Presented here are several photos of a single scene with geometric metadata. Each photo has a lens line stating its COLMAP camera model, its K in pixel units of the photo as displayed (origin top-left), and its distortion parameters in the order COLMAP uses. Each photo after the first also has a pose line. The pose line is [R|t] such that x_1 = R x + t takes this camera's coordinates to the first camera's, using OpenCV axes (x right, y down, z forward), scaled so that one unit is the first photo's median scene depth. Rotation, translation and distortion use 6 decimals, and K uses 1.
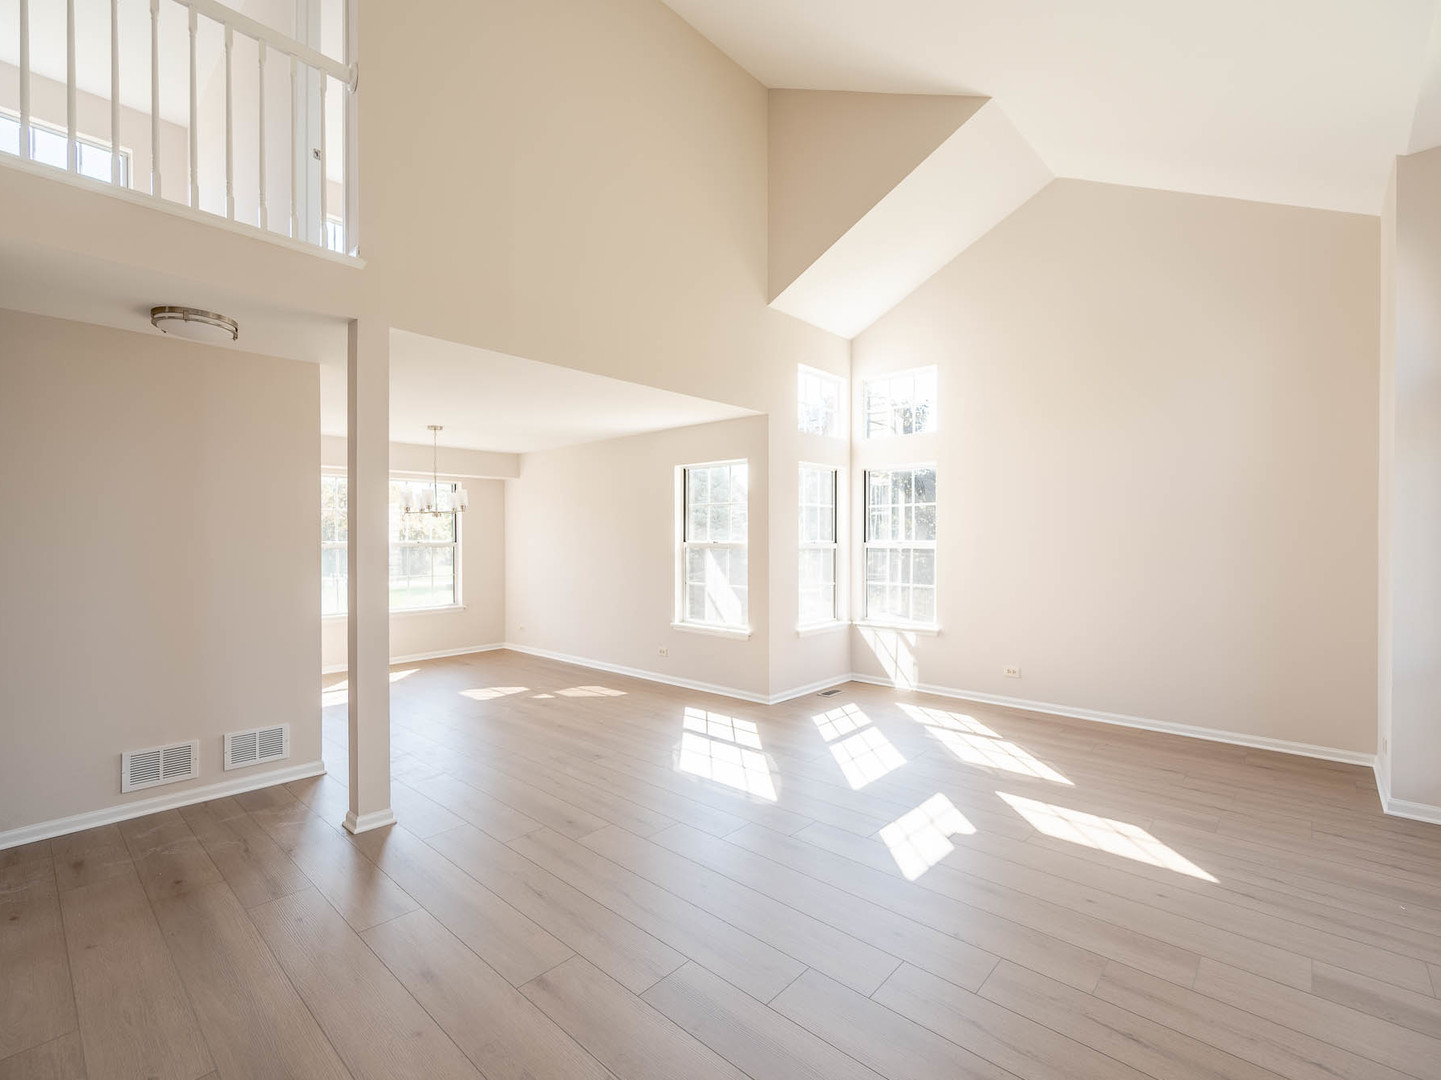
lens RADIAL K [[656.4, 0, 720.5], [0, 656.4, 540.0], [0, 0, 1]] dist [-0.000785, -0.000369]
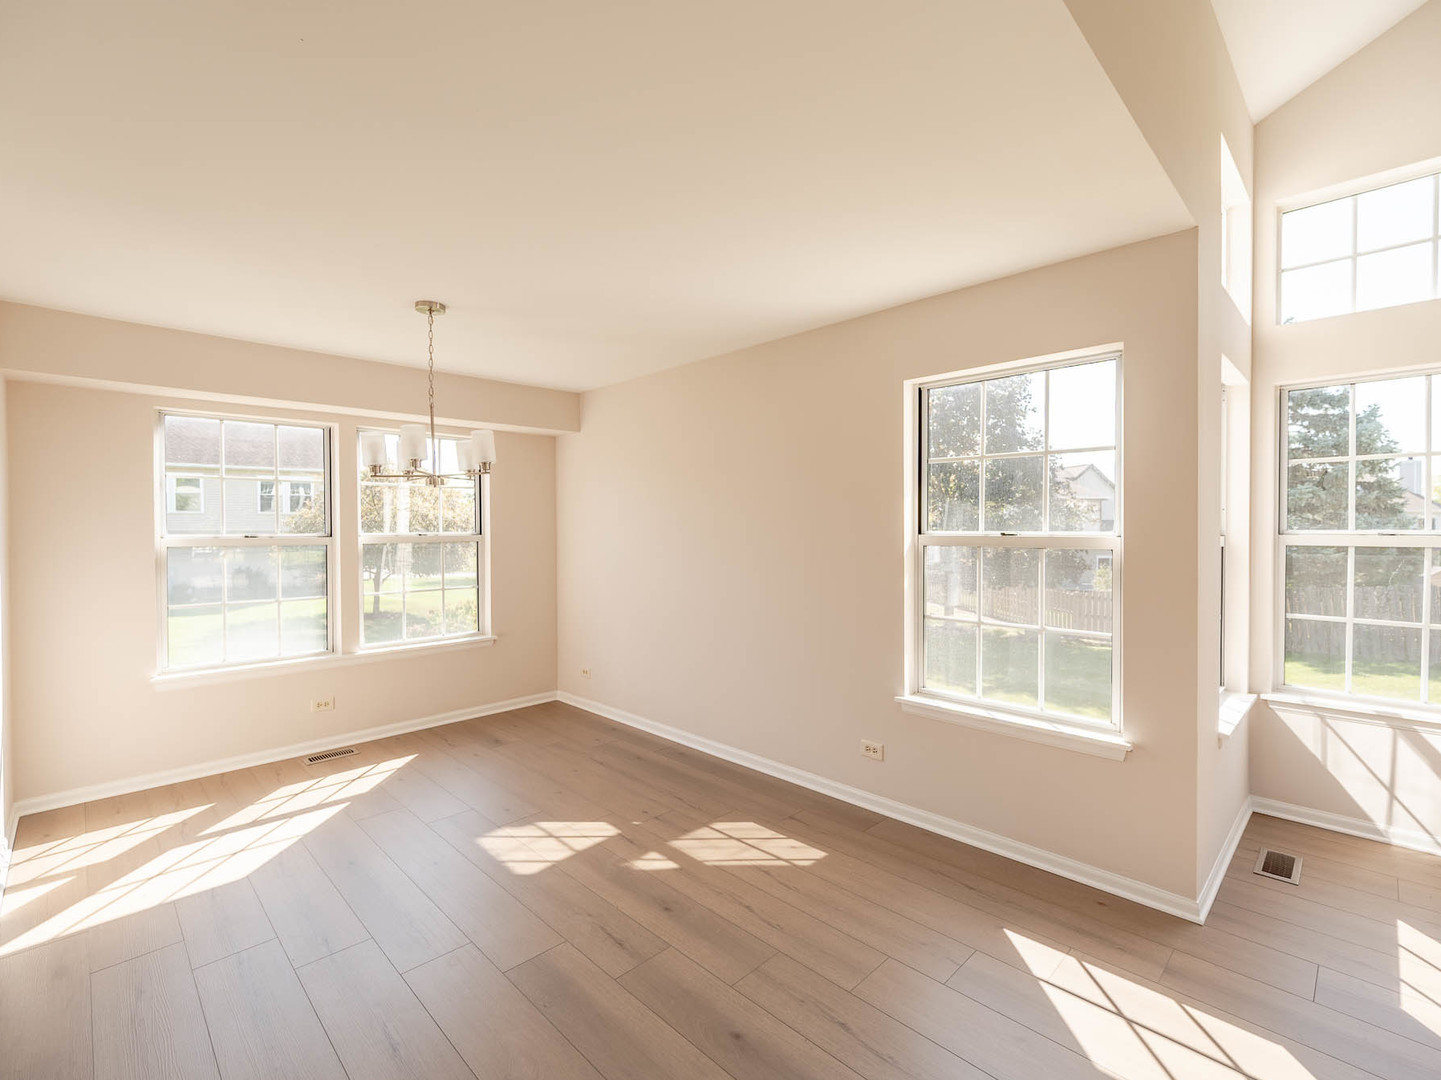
lens RADIAL K [[656.4, 0, 720.5], [0, 656.4, 540.0], [0, 0, 1]] dist [-0.000785, -0.000369]
pose [[0.998723, -0.000680, -0.050517, -0.184256], [0.001400, 0.999898, 0.014223, -0.000170], [0.050503, -0.014276, 0.998622, 0.497325]]
